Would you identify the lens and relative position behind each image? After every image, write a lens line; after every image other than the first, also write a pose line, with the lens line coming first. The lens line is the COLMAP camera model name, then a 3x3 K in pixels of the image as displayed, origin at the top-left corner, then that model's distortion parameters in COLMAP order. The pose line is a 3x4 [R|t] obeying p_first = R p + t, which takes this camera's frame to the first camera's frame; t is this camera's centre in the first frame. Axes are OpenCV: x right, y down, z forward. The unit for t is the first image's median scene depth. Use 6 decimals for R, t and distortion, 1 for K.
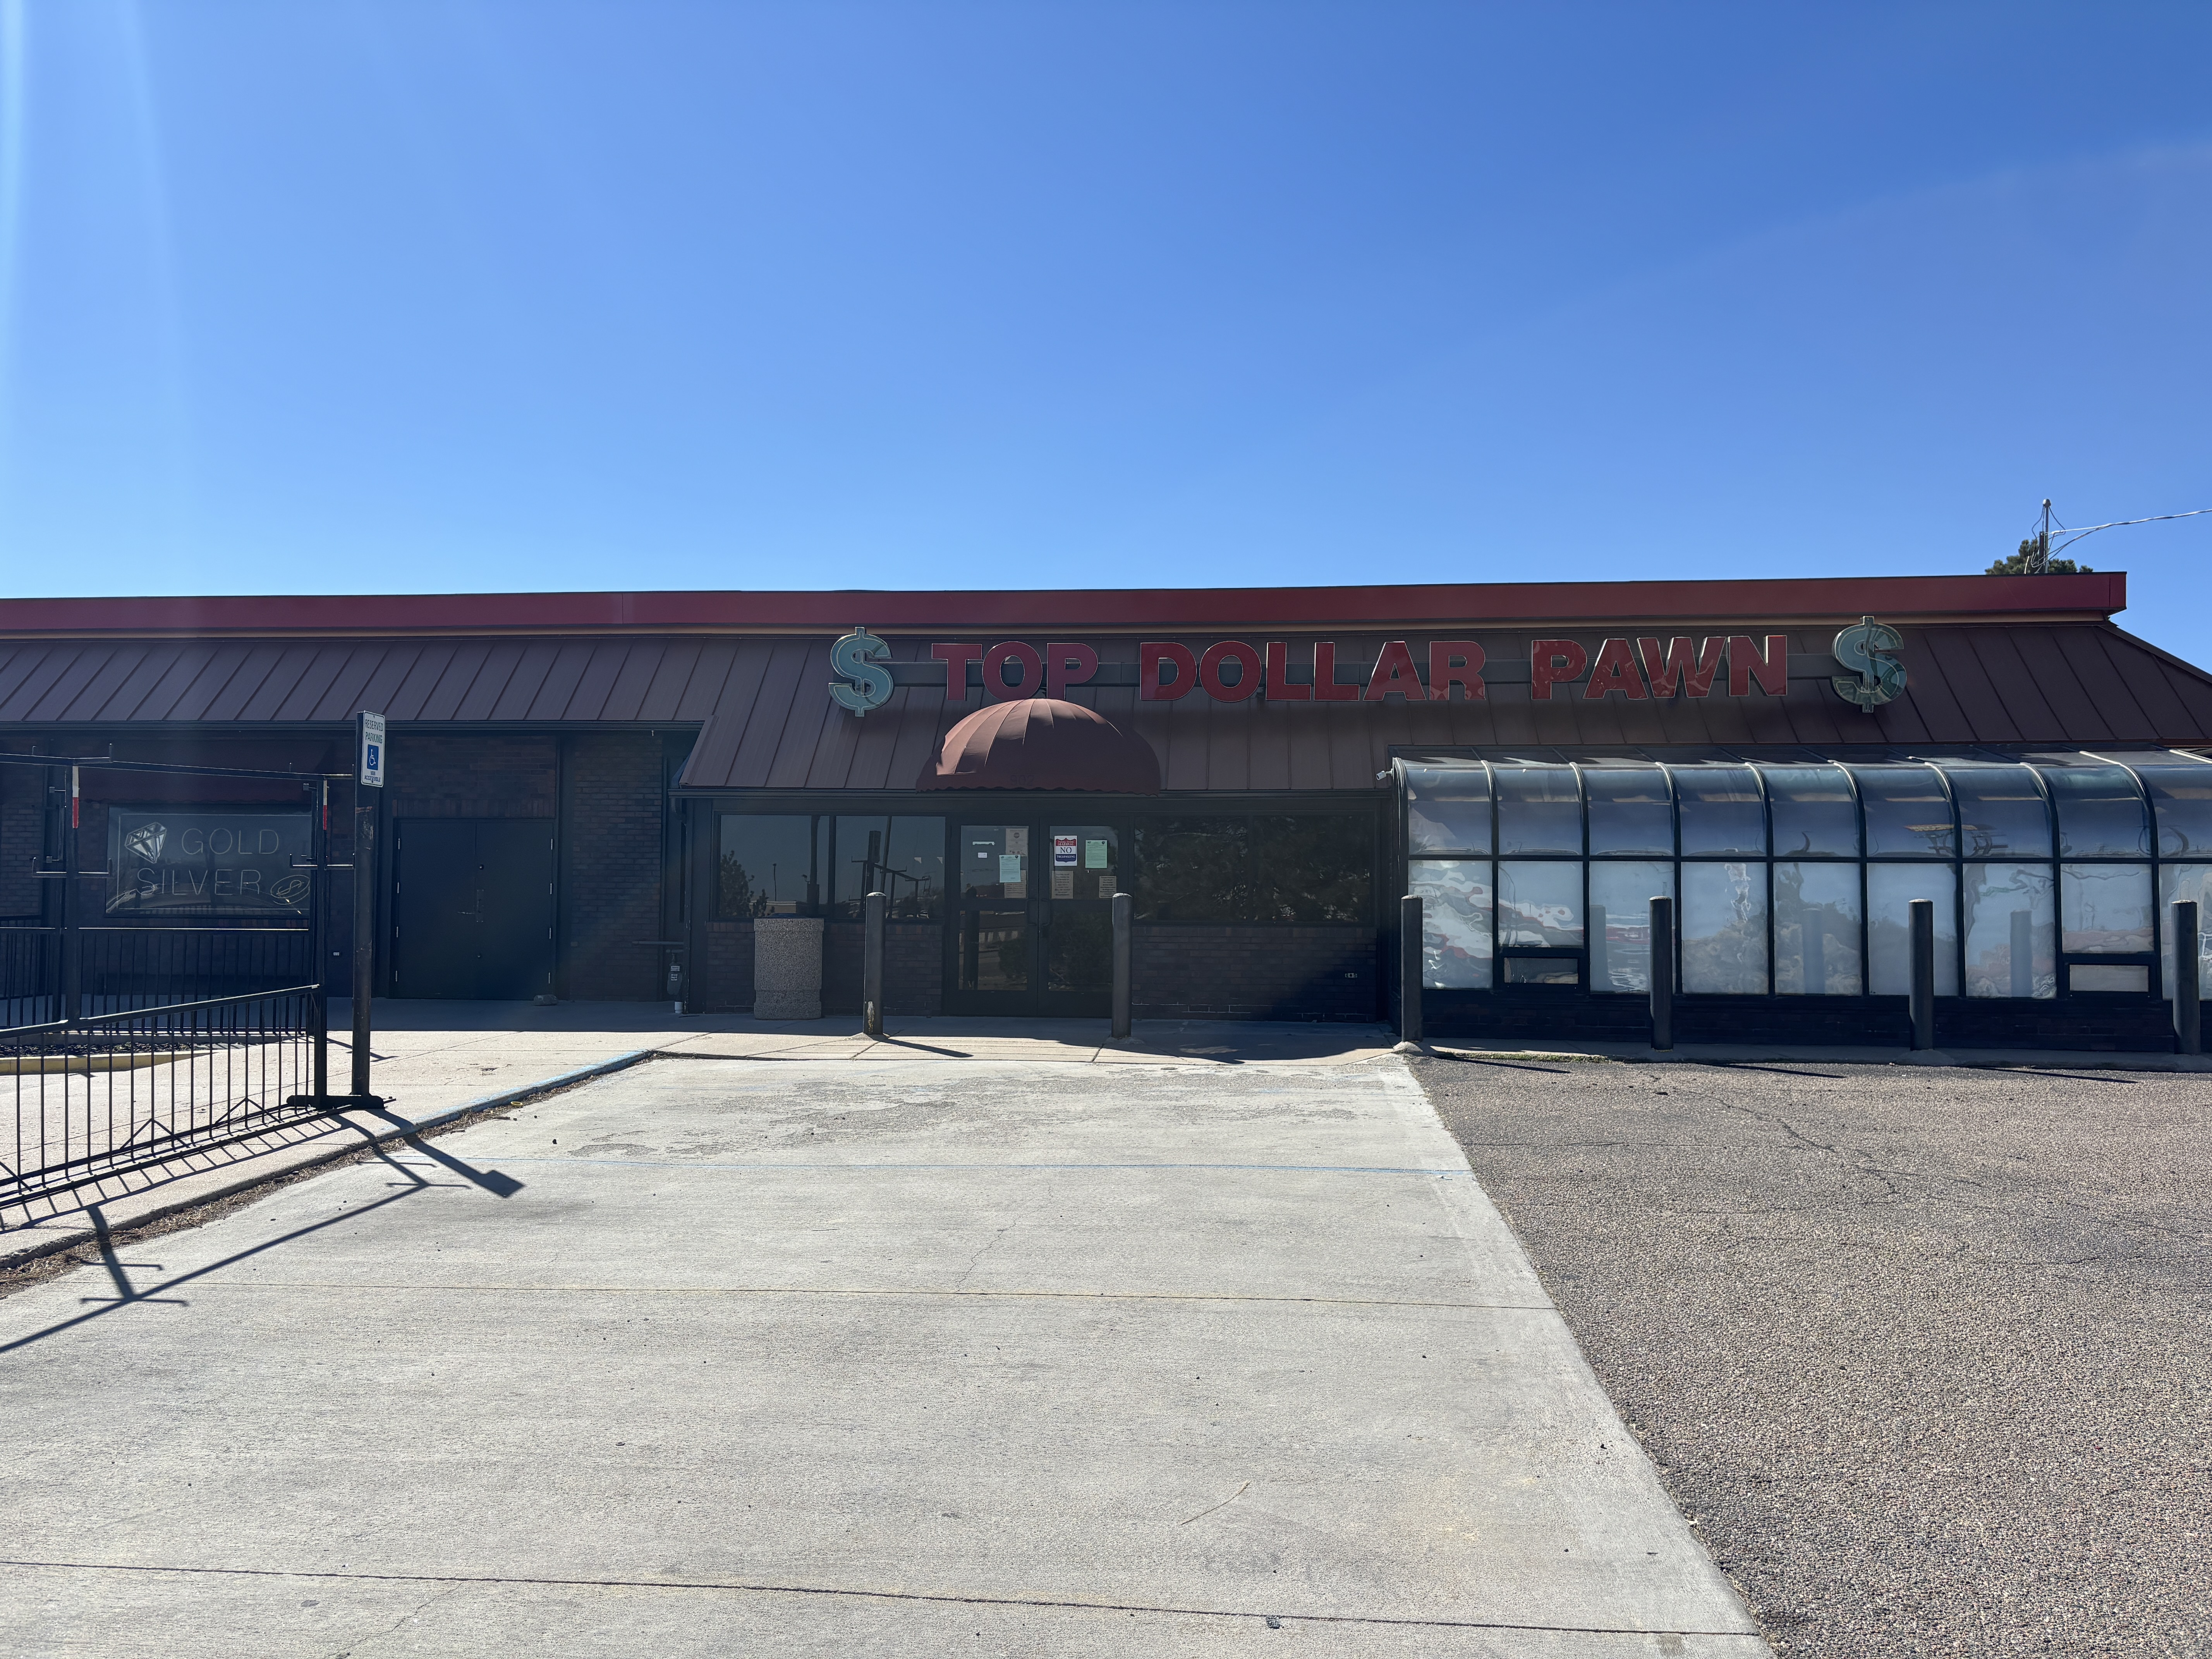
lens RADIAL K [[1679.9, 0, 1106.0], [0, 1679.9, 829.5], [0, 0, 1]] dist [0.007635, 0.004301]
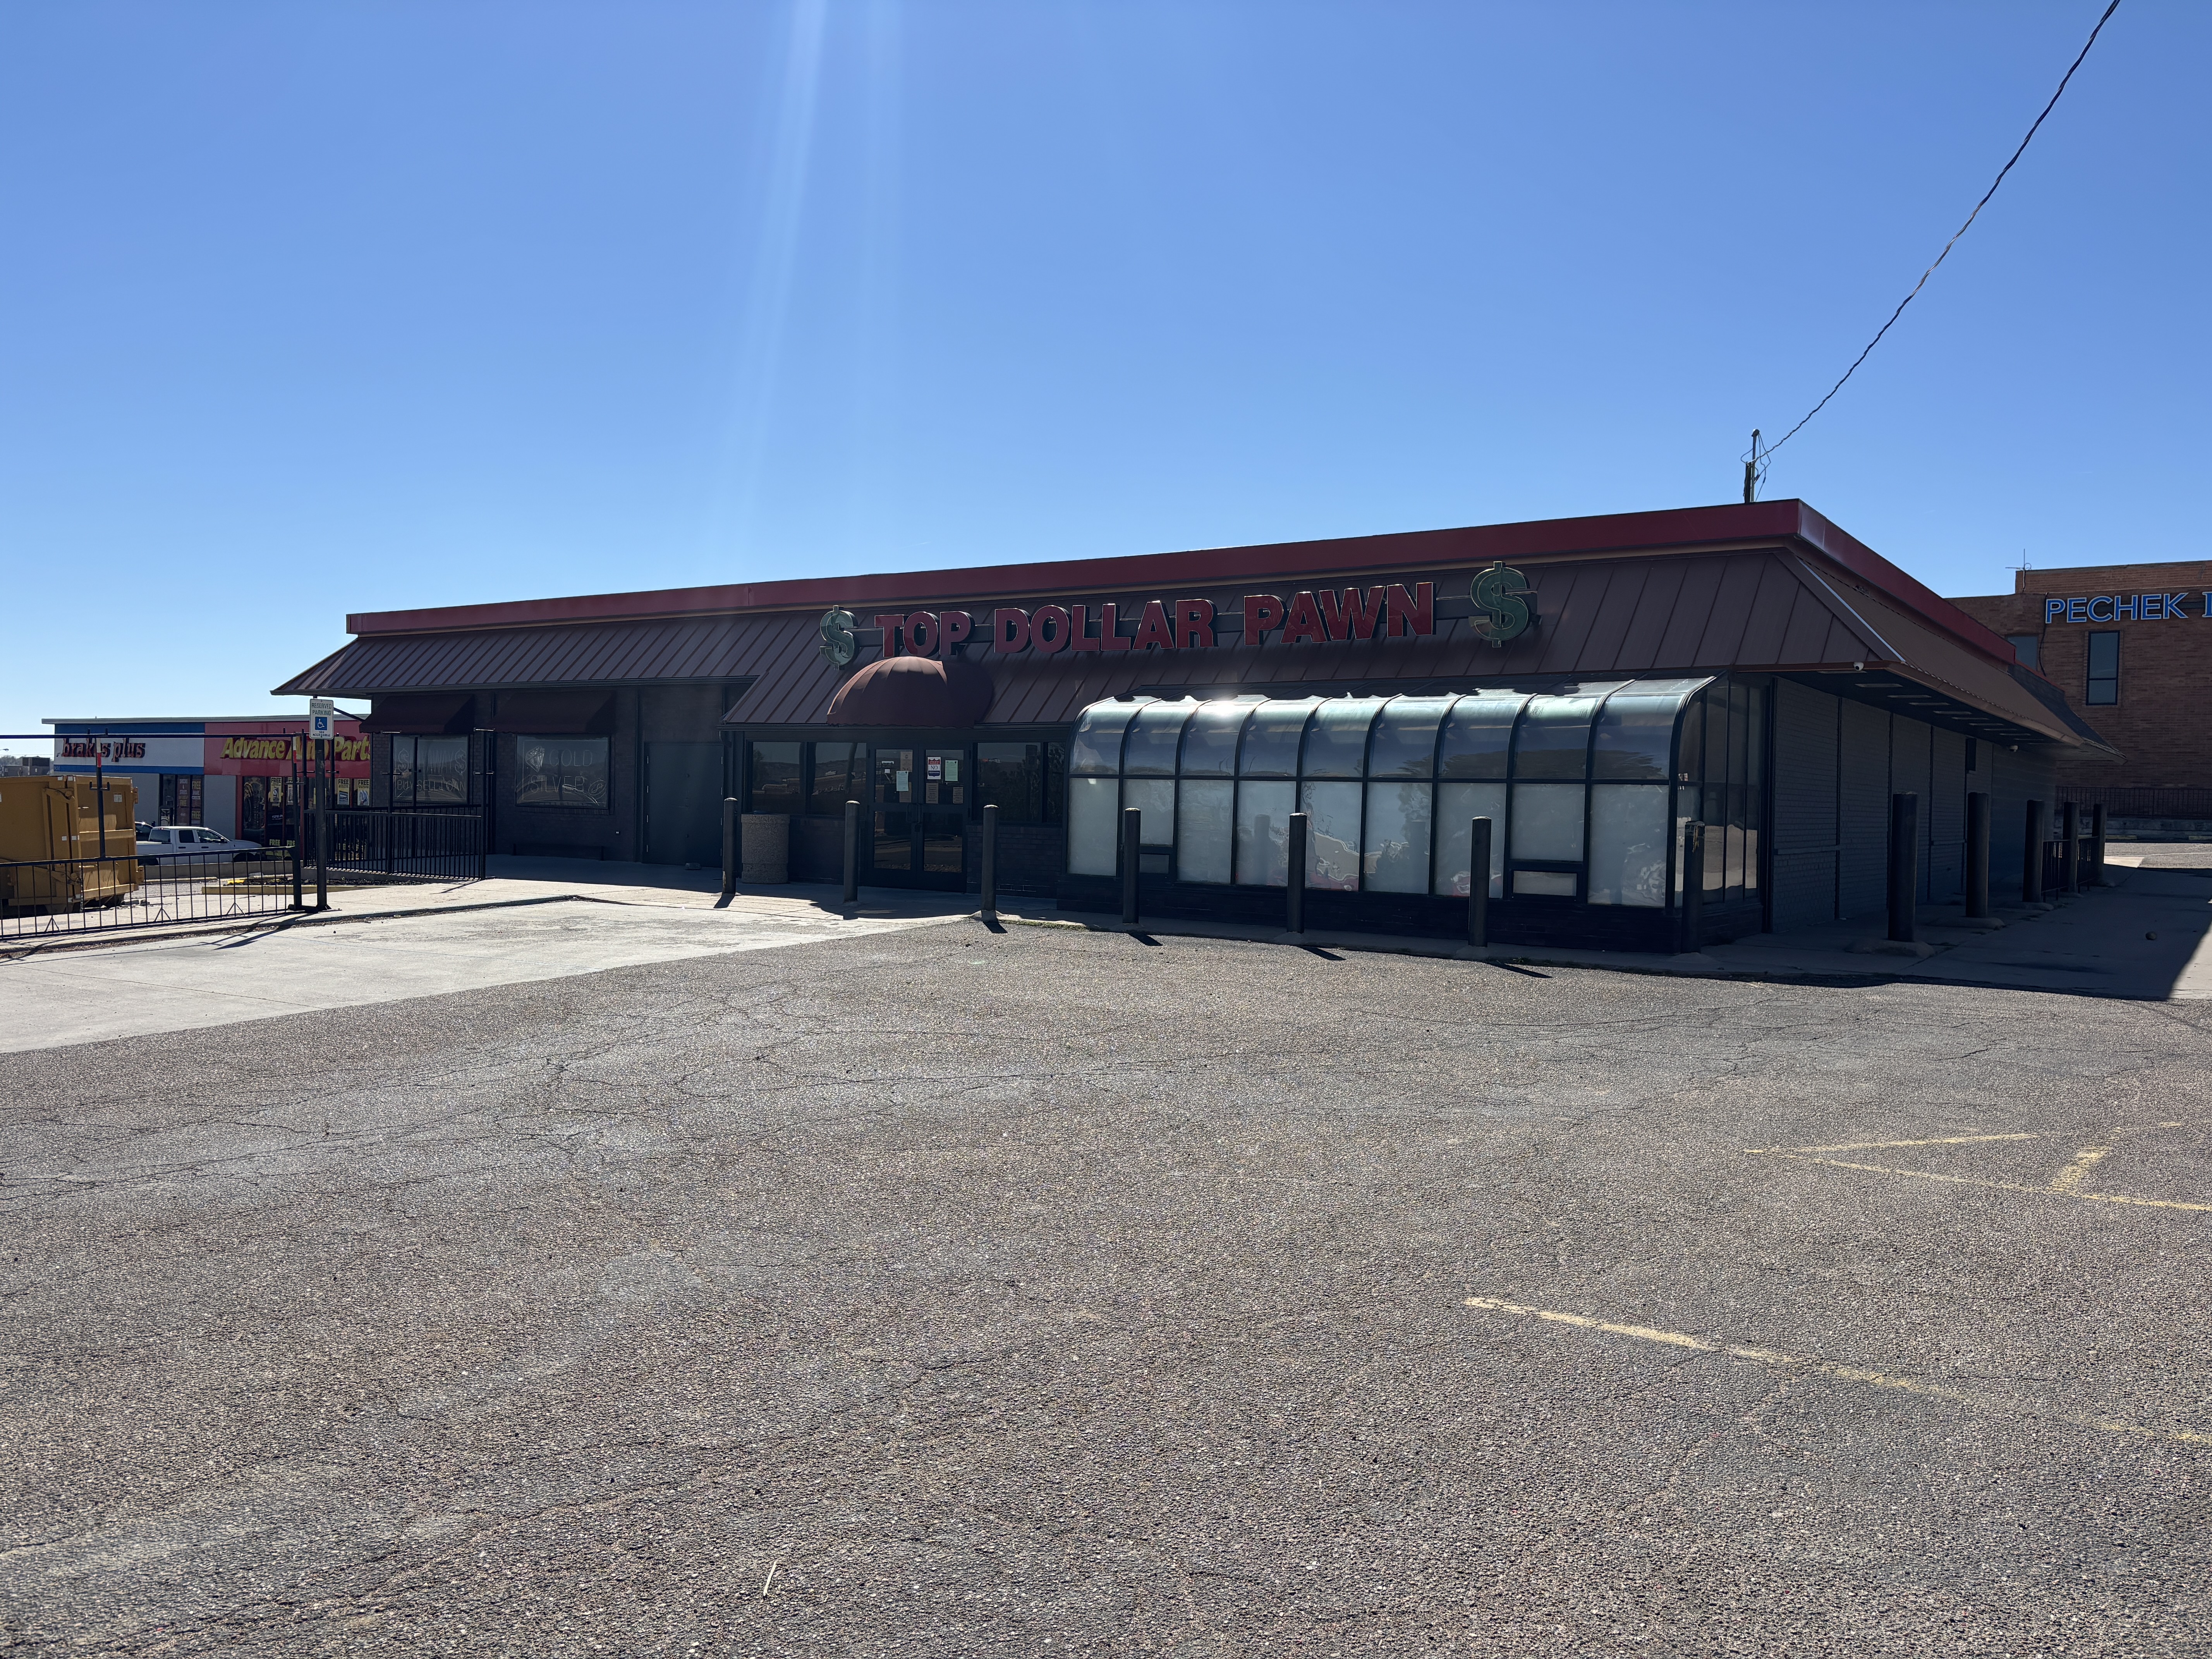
lens RADIAL K [[1679.9, 0, 1106.0], [0, 1679.9, 829.5], [0, 0, 1]] dist [0.007635, 0.004301]
pose [[0.900298, 0.021228, -0.434756, 0.724925], [0.000881, 0.998719, 0.050591, -0.006376], [0.435273, -0.045930, 0.899126, -0.150363]]
